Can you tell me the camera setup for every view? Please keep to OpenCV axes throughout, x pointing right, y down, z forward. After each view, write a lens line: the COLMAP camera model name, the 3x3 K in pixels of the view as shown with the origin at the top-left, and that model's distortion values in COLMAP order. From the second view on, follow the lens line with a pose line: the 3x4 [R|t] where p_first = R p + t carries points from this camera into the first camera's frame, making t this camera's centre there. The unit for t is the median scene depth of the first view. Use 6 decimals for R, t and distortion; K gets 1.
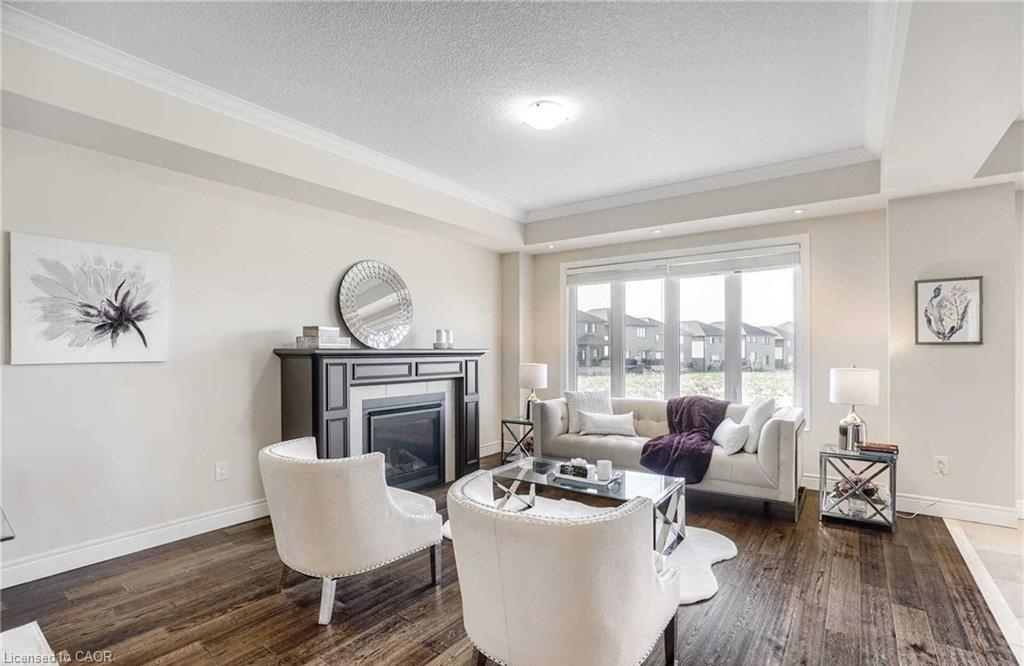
lens RADIAL K [[477.5, 0, 516.5], [0, 477.5, 346.1], [0, 0, 1]] dist [-0.043170, 0.006281]
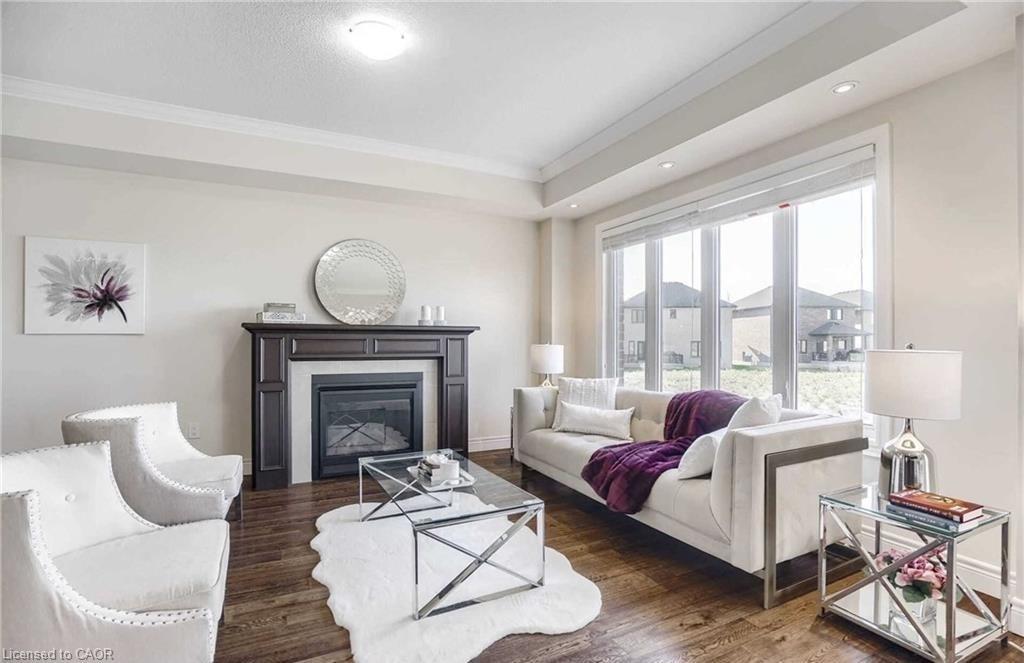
lens RADIAL K [[477.5, 0, 517.5], [0, 477.5, 336.6], [0, 0, 1]] dist [-0.043170, 0.006281]
pose [[0.887332, -0.000307, -0.461131, 0.554632], [-0.000429, 0.999999, -0.001491, 0.033674], [0.461131, 0.001520, 0.887331, 0.314032]]
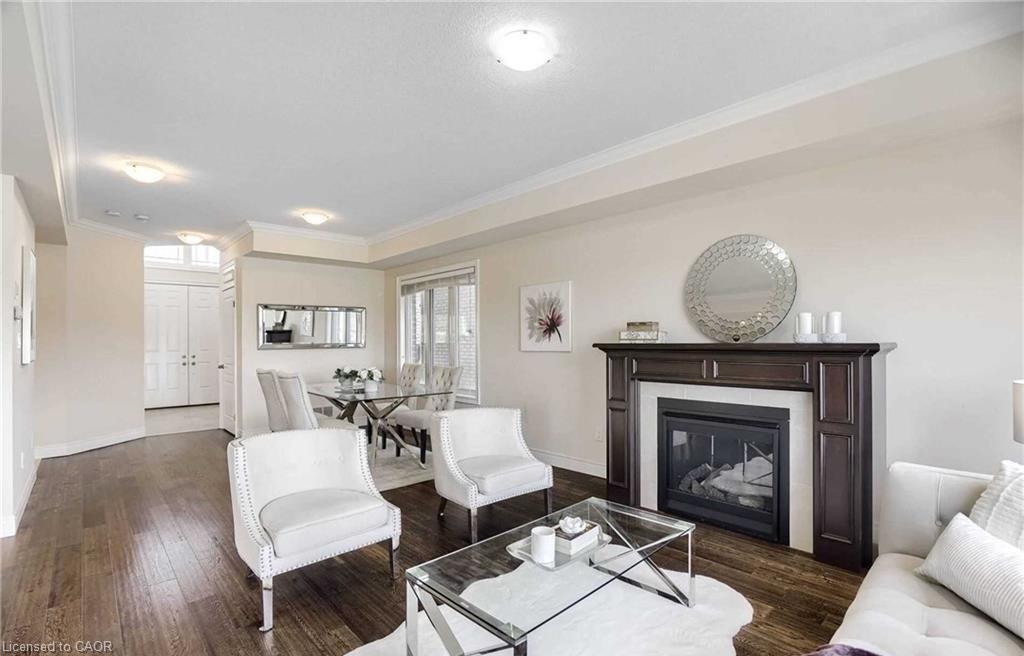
lens RADIAL K [[473.7, 0, 517.5], [0, 473.7, 338.3], [0, 0, 1]] dist [-0.030000, 0.000074]
pose [[-0.183420, -0.003660, -0.983028, 0.685403], [0.012680, 0.999901, -0.006089, -0.002761], [0.982953, -0.013581, -0.183355, 0.930726]]
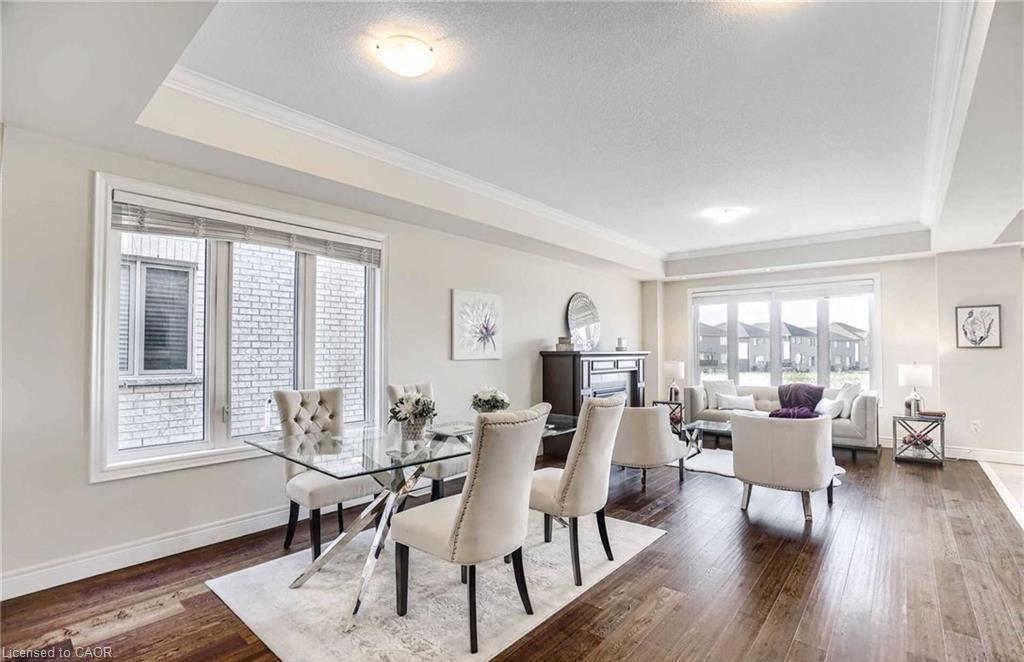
lens RADIAL K [[477.5, 0, 510.5], [0, 477.5, 336.7], [0, 0, 1]] dist [-0.043170, 0.006281]
pose [[0.996939, -0.001687, -0.078163, -0.483399], [-0.000002, 0.999766, -0.021614, -0.008120], [0.078182, 0.021548, 0.996706, -0.624531]]
